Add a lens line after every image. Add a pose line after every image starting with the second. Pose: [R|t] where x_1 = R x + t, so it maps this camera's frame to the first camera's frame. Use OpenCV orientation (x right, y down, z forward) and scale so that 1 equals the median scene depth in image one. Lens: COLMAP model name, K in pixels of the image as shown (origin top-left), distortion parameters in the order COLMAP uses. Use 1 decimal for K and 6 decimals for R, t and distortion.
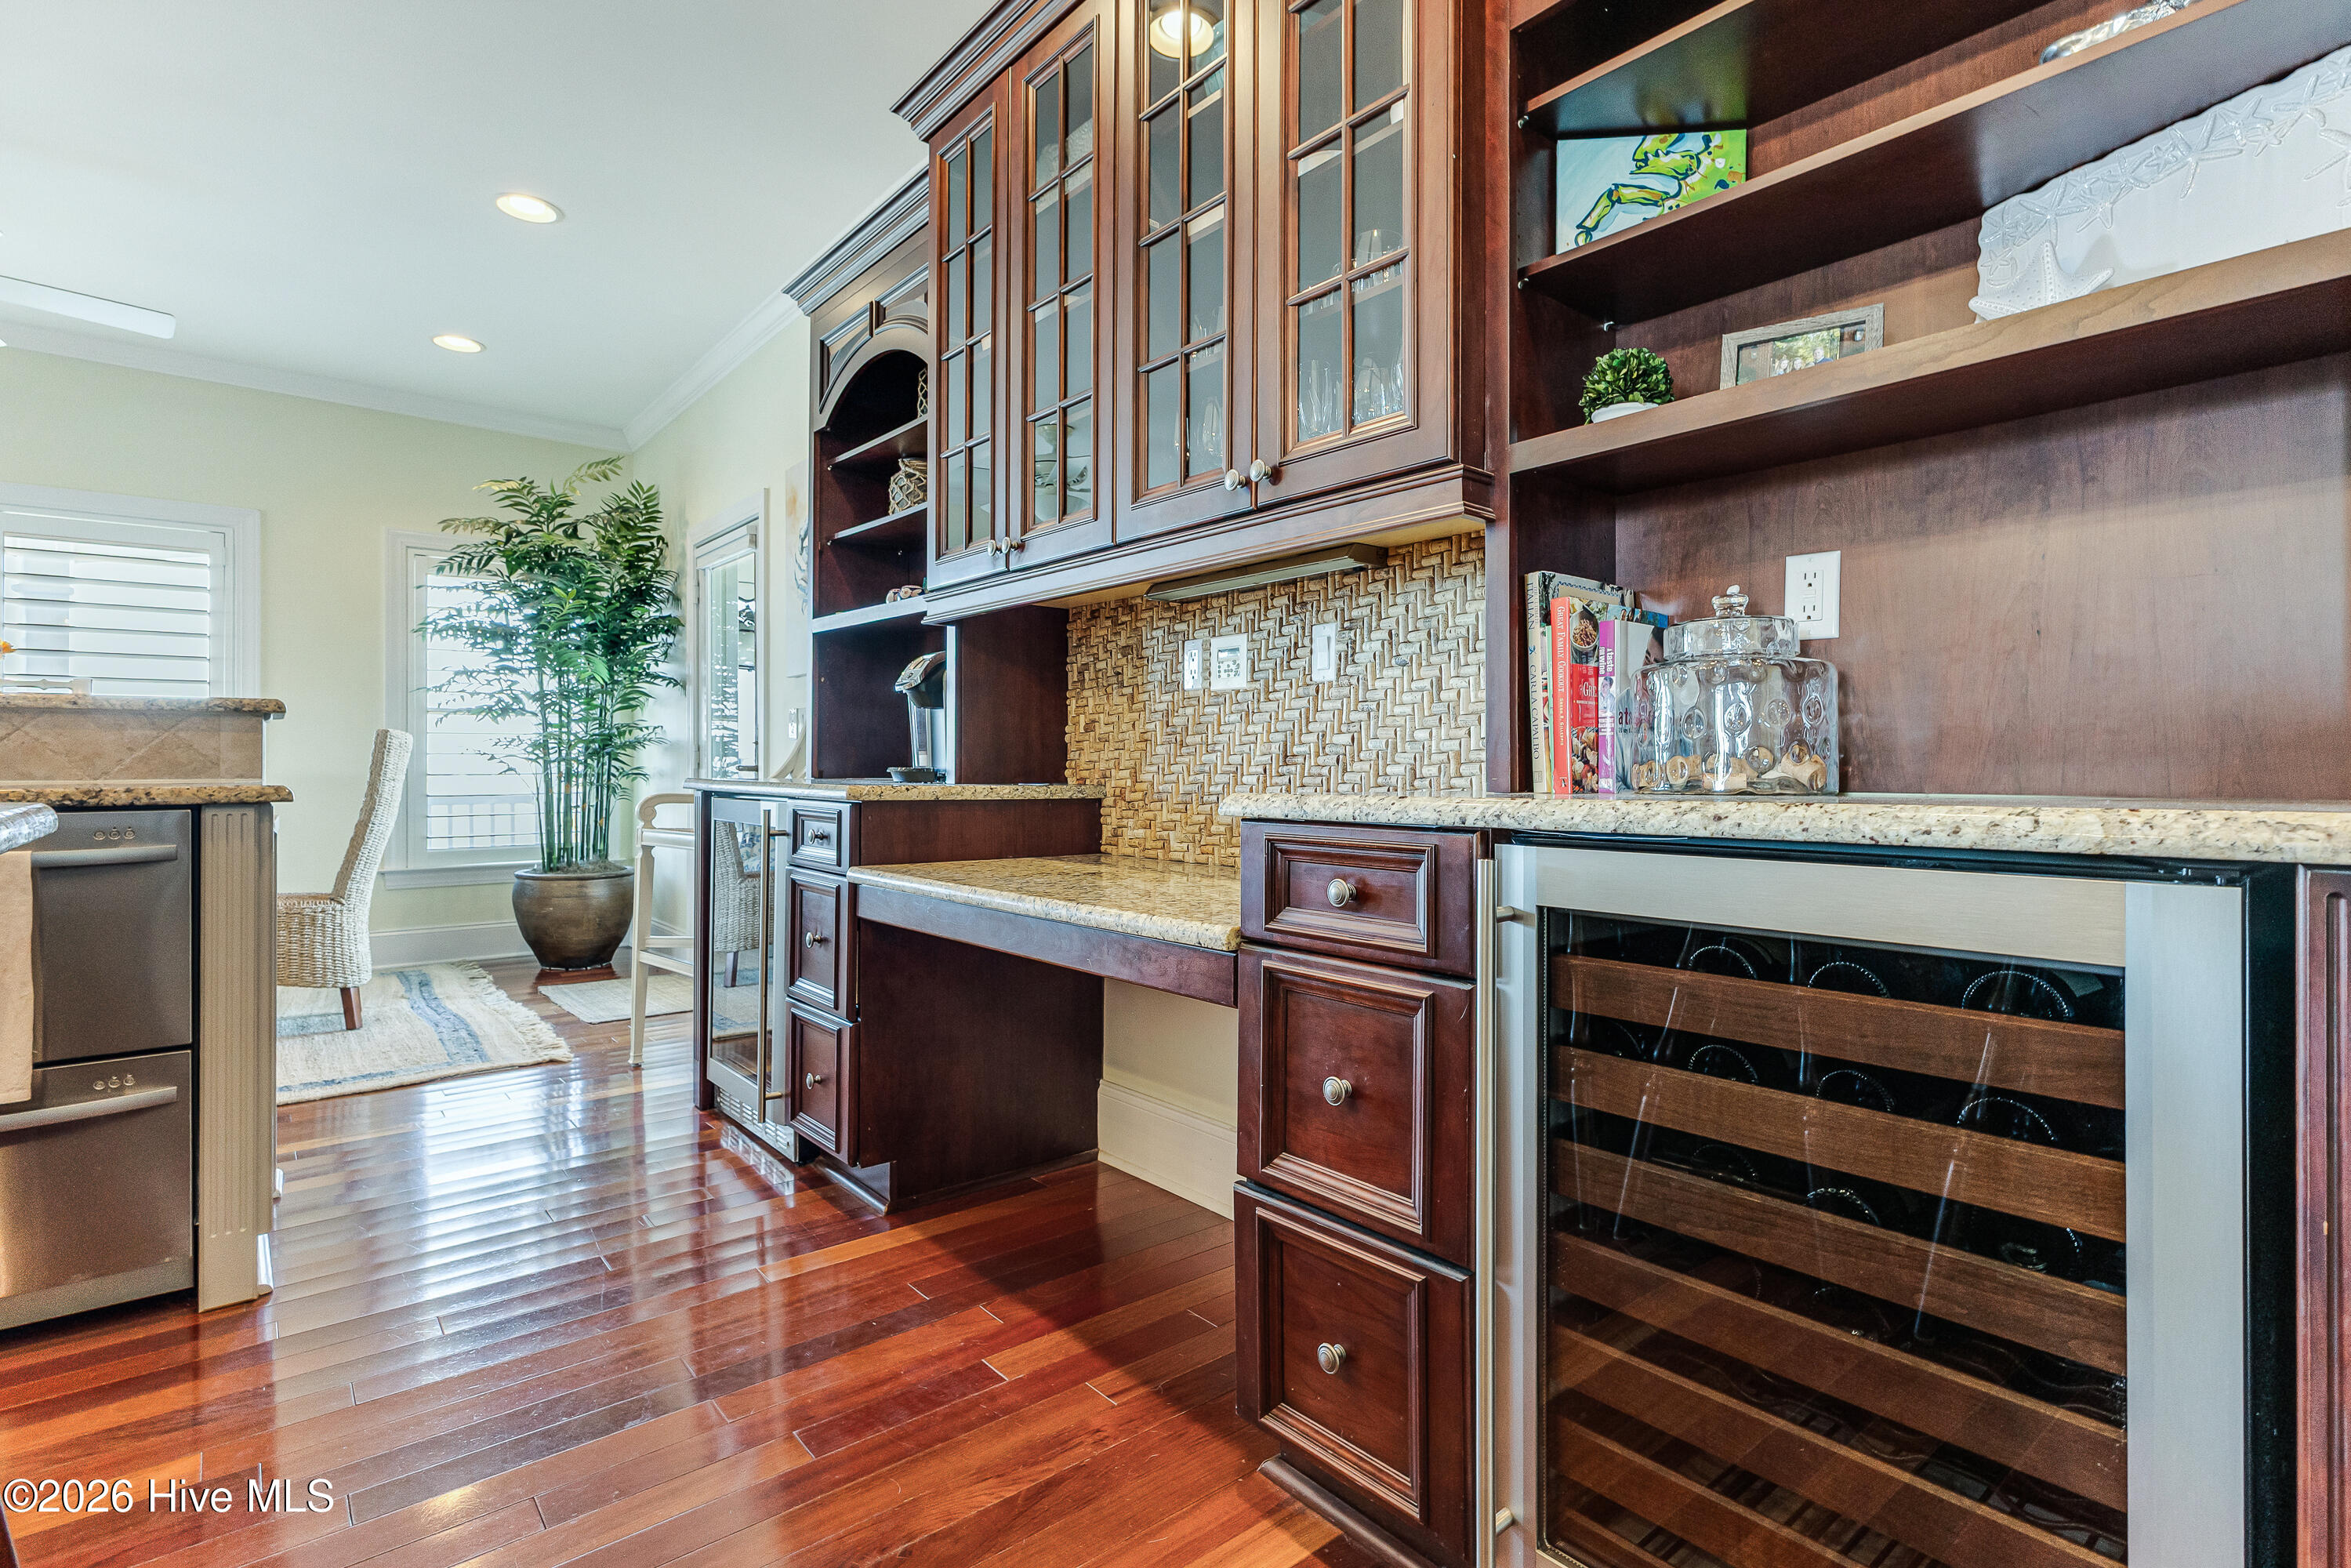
lens RADIAL K [[1121.2, 0, 1177.4], [0, 1121.2, 769.3], [0, 0, 1]] dist [-0.002304, -0.000104]
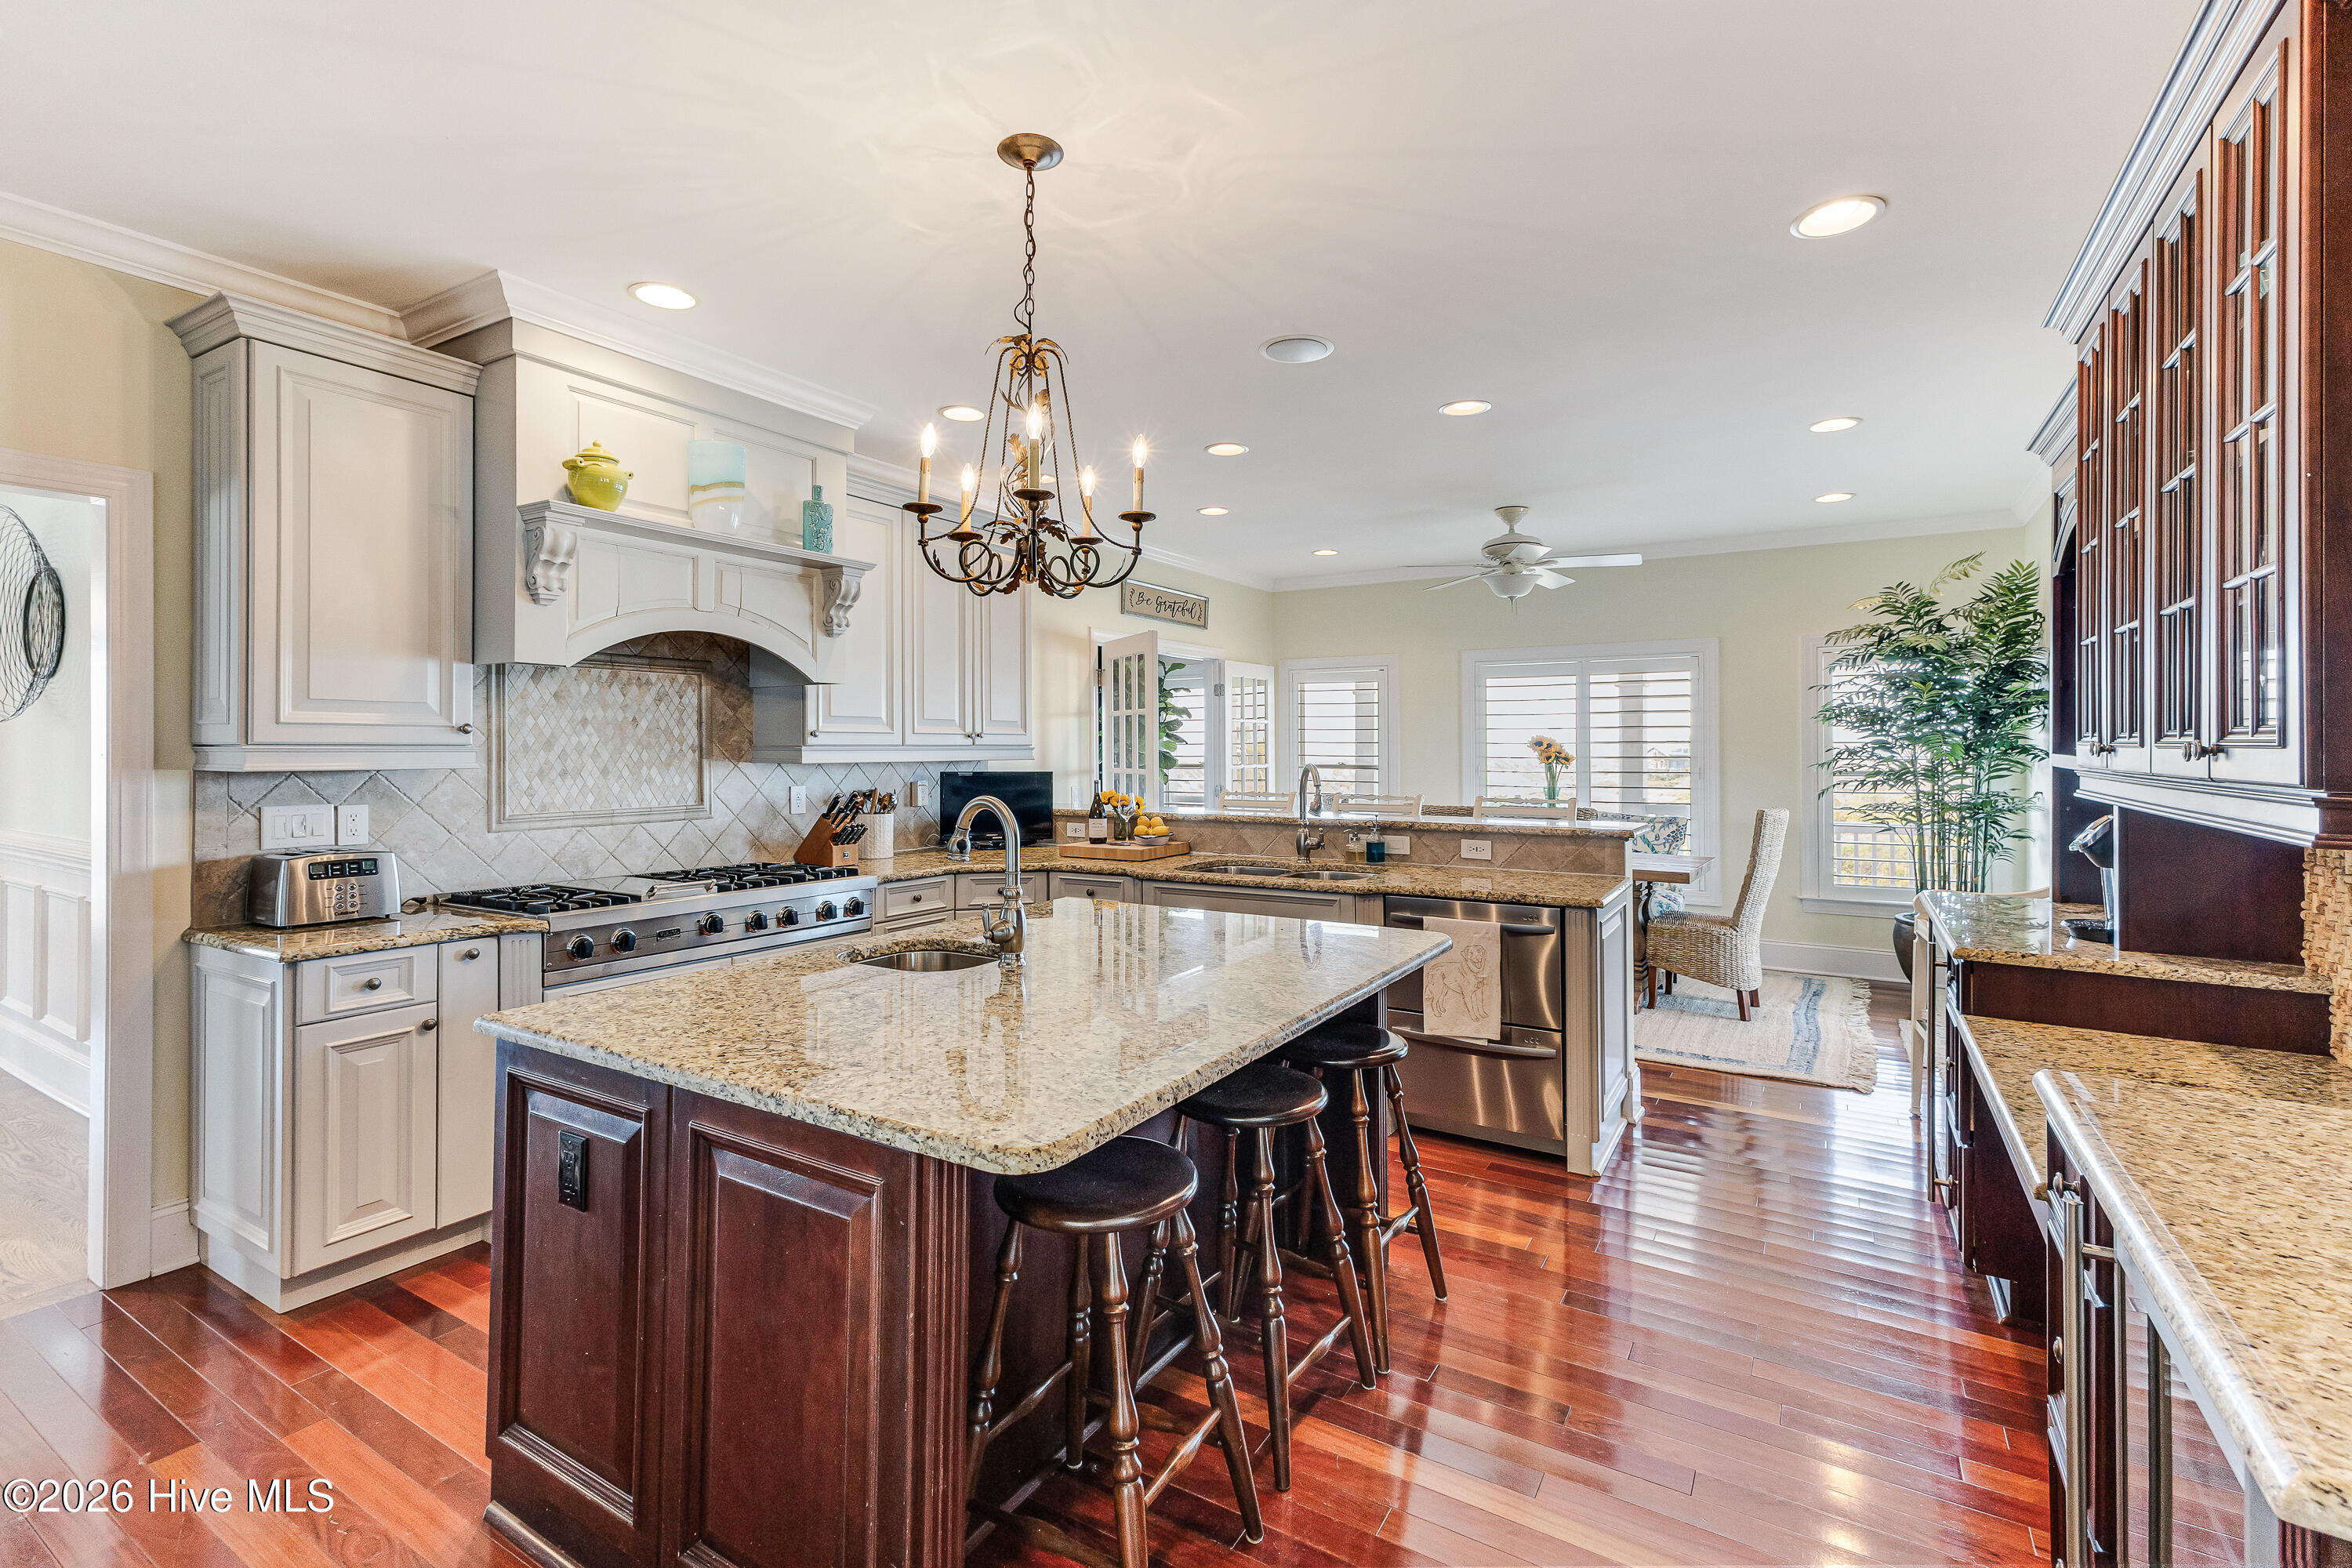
lens RADIAL K [[1024.3, 0, 1179.3], [0, 1024.3, 748.2], [0, 0, 1]] dist [-0.000101, -0.000145]
pose [[0.298415, -0.003064, -0.954431, 0.348301], [0.008256, 0.999966, -0.000628, -0.140711], [0.954401, -0.007692, 0.298430, -0.084667]]
